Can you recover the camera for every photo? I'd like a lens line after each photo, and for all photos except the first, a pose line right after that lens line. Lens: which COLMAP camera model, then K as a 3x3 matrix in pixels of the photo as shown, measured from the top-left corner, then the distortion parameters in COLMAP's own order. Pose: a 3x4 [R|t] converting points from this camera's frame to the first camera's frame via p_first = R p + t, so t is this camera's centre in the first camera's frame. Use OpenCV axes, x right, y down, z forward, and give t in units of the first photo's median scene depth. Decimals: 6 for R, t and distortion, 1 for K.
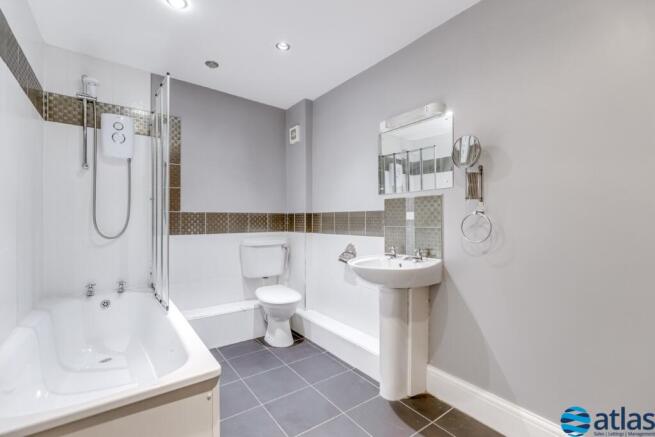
lens RADIAL K [[290.9, 0, 326.8], [0, 290.9, 219.2], [0, 0, 1]] dist [-0.005548, -0.000580]
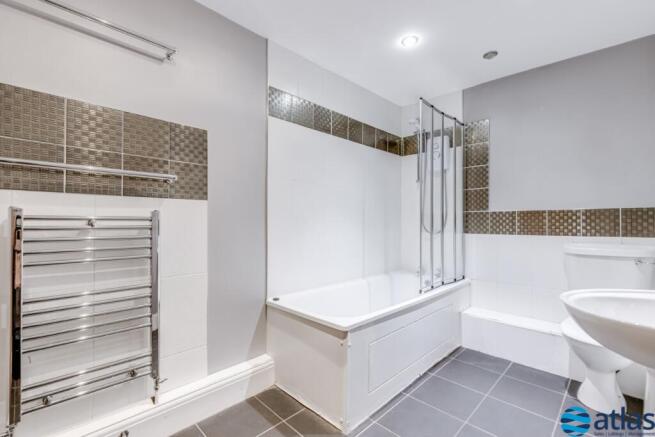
lens RADIAL K [[290.9, 0, 327.1], [0, 290.9, 220.2], [0, 0, 1]] dist [-0.005548, -0.000580]
pose [[0.146105, -0.001372, -0.989268, 0.404364], [0.007652, 0.999971, -0.000257, 0.001161], [0.989240, -0.007532, 0.146111, 0.292006]]
